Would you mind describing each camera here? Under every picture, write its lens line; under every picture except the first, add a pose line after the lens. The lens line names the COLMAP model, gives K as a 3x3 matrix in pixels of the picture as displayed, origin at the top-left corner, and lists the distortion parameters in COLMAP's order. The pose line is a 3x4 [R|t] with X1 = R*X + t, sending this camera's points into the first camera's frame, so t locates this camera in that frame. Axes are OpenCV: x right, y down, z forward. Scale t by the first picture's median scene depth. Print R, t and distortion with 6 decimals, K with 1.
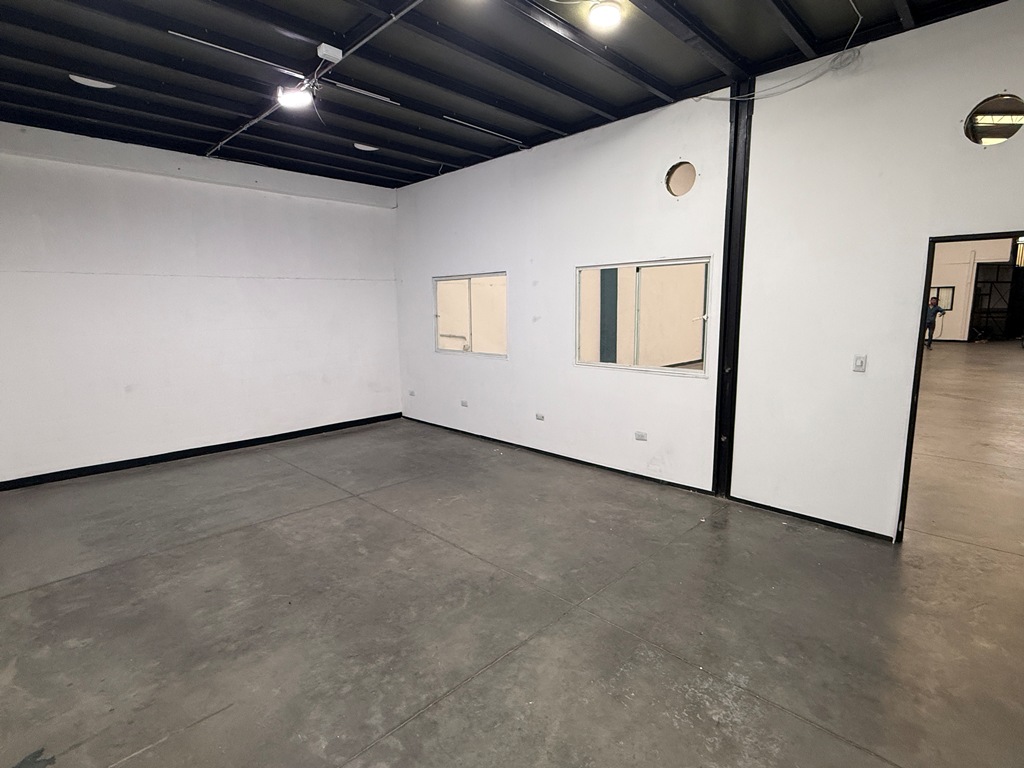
lens RADIAL K [[502.7, 0, 510.5], [0, 502.7, 383.2], [0, 0, 1]] dist [0.003009, -0.001700]
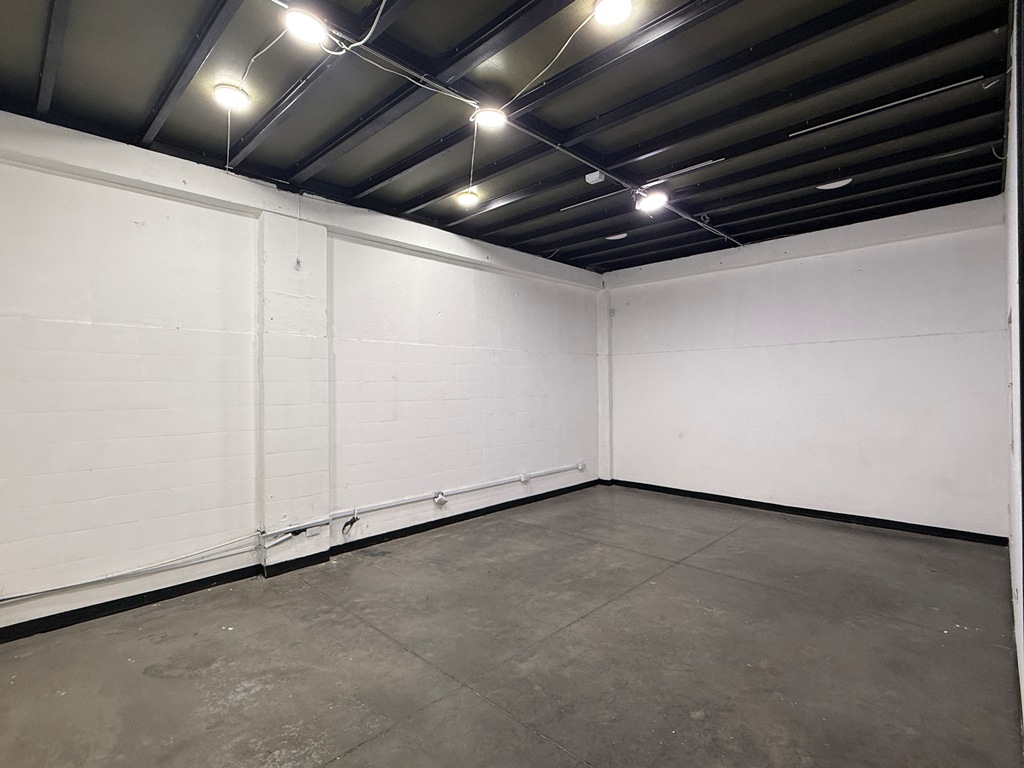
lens RADIAL K [[502.7, 0, 517.4], [0, 502.7, 383.4], [0, 0, 1]] dist [0.003009, -0.001700]
pose [[0.025002, 0.010197, -0.999635, 0.812988], [-0.140534, 0.990054, 0.006584, -0.106218], [0.989760, 0.140318, 0.026186, 0.749366]]
